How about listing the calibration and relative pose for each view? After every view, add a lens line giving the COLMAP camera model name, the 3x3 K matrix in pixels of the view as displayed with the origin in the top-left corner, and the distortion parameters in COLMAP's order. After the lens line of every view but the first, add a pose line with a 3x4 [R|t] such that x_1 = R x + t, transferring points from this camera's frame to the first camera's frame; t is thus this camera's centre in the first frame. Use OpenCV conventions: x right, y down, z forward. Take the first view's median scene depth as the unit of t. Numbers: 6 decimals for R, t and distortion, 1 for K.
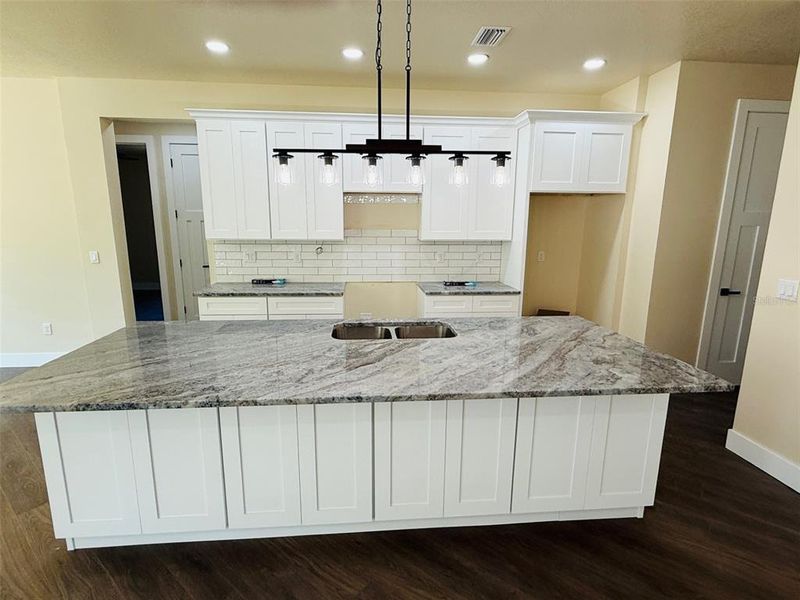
lens RADIAL K [[416.8, 0, 397.0], [0, 416.8, 302.9], [0, 0, 1]] dist [0.001624, -0.000159]
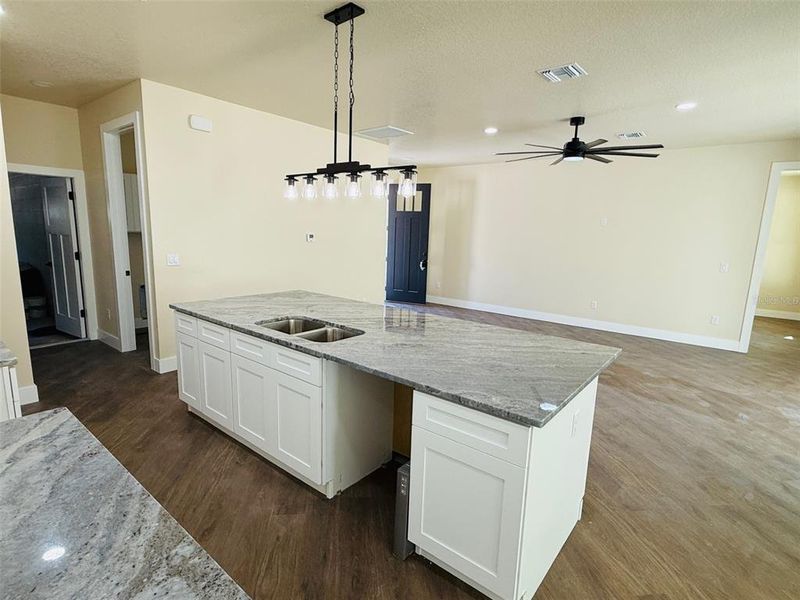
lens RADIAL K [[416.8, 0, 397.0], [0, 416.8, 302.9], [0, 0, 1]] dist [0.001624, -0.000159]
pose [[-0.711418, -0.152832, 0.685949, -0.594196], [0.100487, 0.943915, 0.314526, -0.204070], [-0.695547, 0.292689, -0.656161, 1.021239]]
